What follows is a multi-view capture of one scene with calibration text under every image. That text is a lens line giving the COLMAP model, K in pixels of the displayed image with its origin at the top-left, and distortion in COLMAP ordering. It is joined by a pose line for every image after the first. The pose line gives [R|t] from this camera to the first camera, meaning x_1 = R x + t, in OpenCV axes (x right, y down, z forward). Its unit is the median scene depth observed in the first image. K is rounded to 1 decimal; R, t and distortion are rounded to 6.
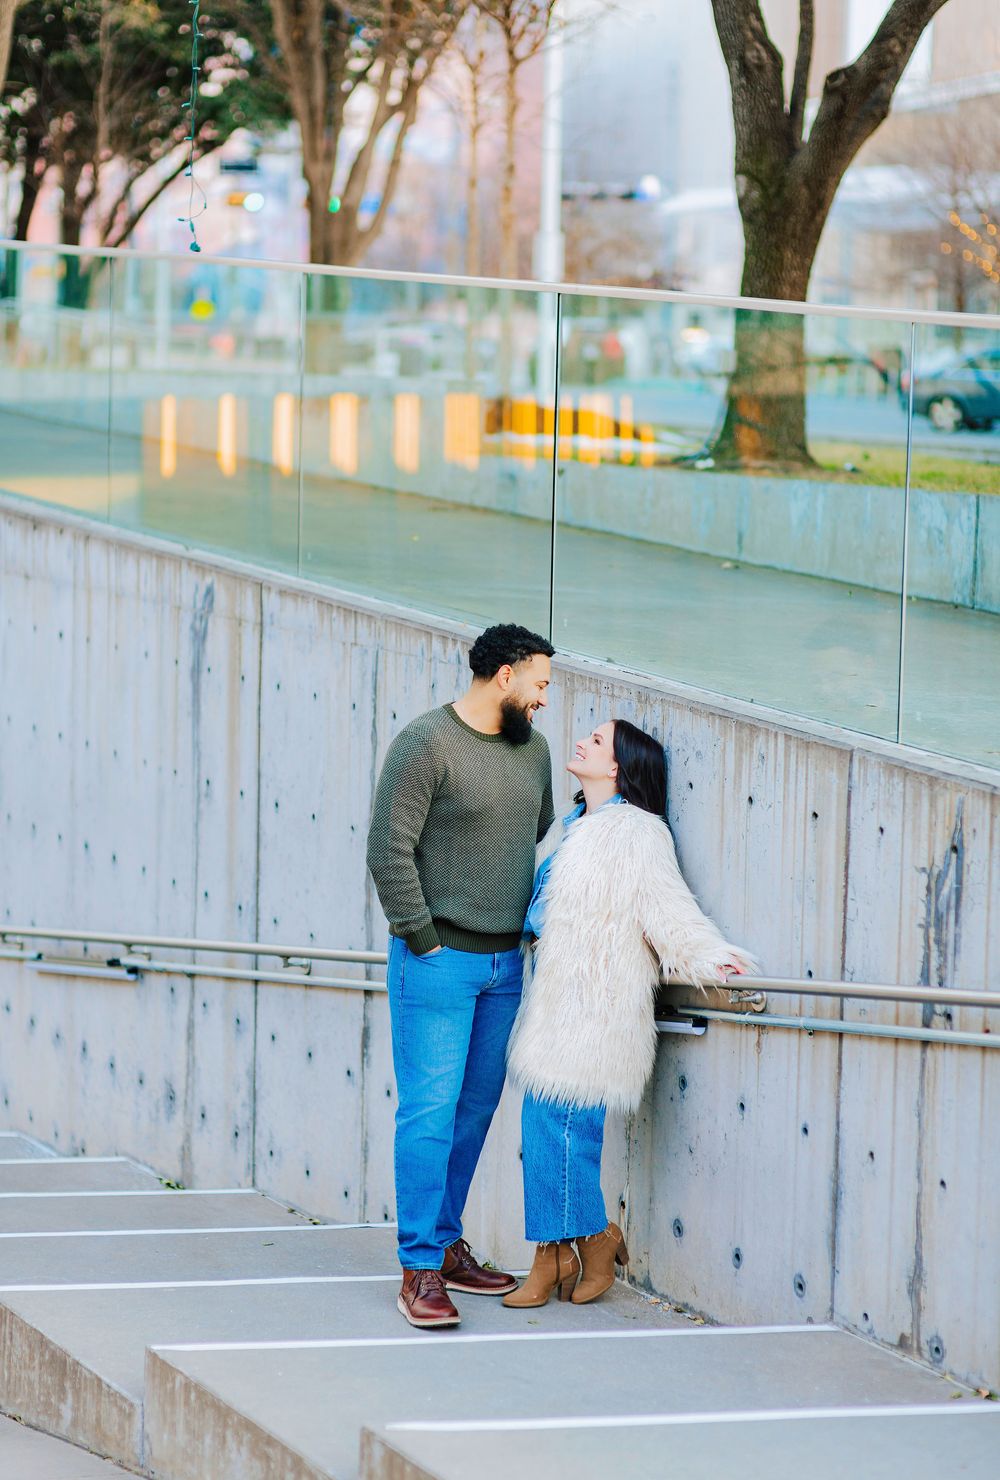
lens RADIAL K [[3587.6, 0, 500.0], [0, 3587.6, 740.0], [0, 0, 1]] dist [0.005871, 0.278752]
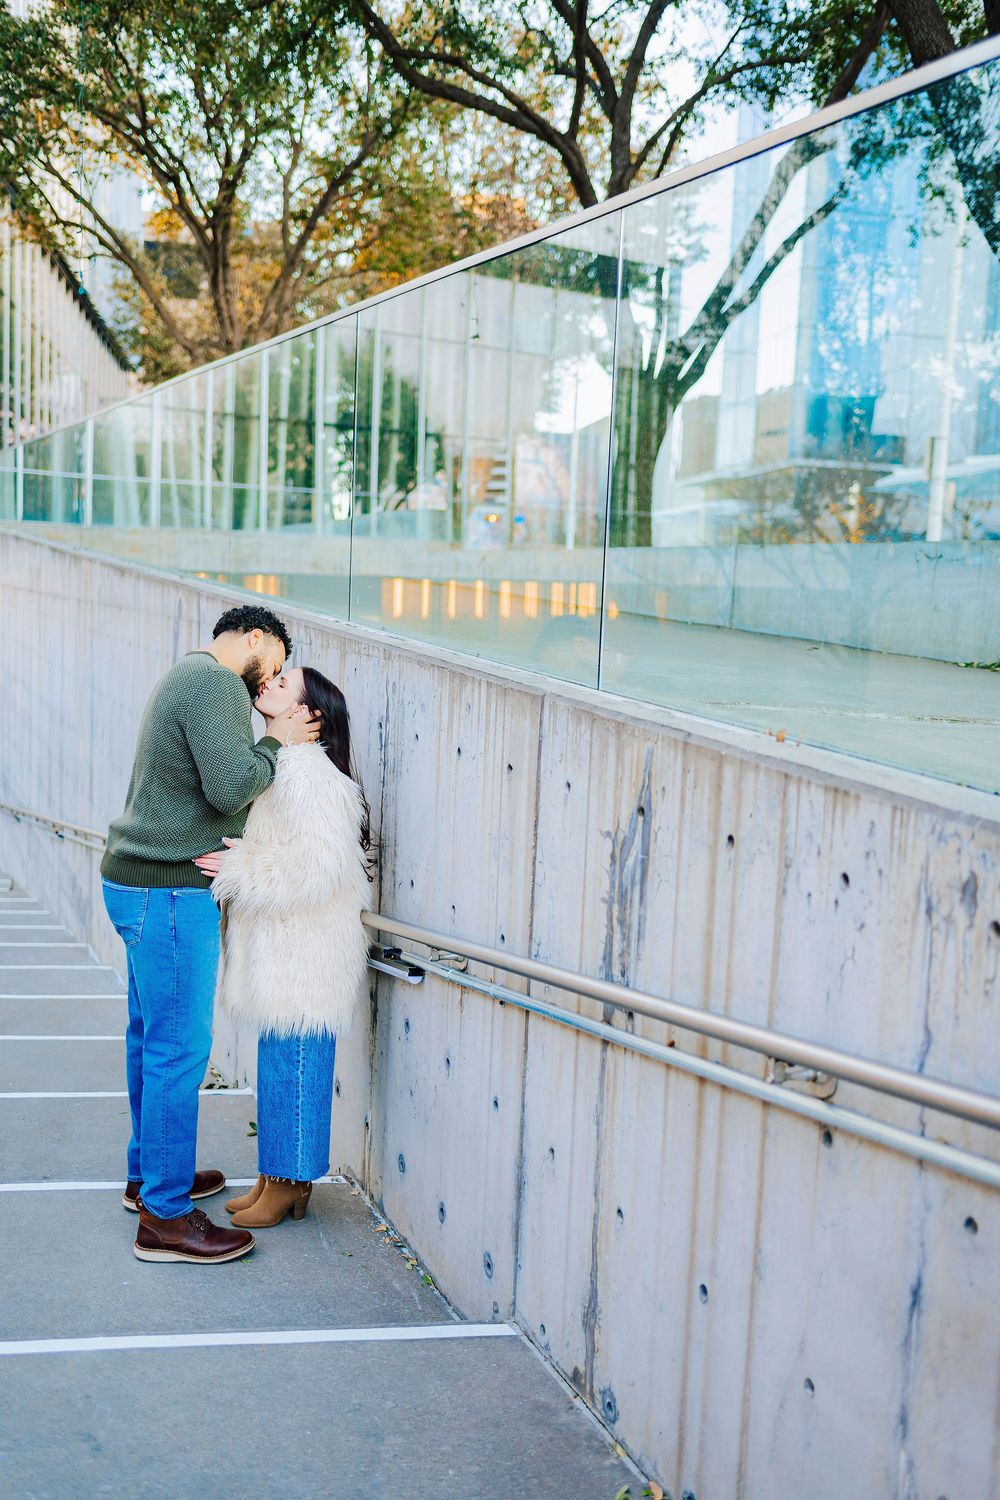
lens RADIAL K [[1447.9, 0, 500.0], [0, 1447.9, 750.0], [0, 0, 1]] dist [-0.001951, -0.011017]
pose [[0.998403, 0.025506, -0.050417, 0.108526], [-0.025381, 0.999673, 0.003109, 0.016051], [0.050480, -0.001825, 0.998723, 0.657032]]
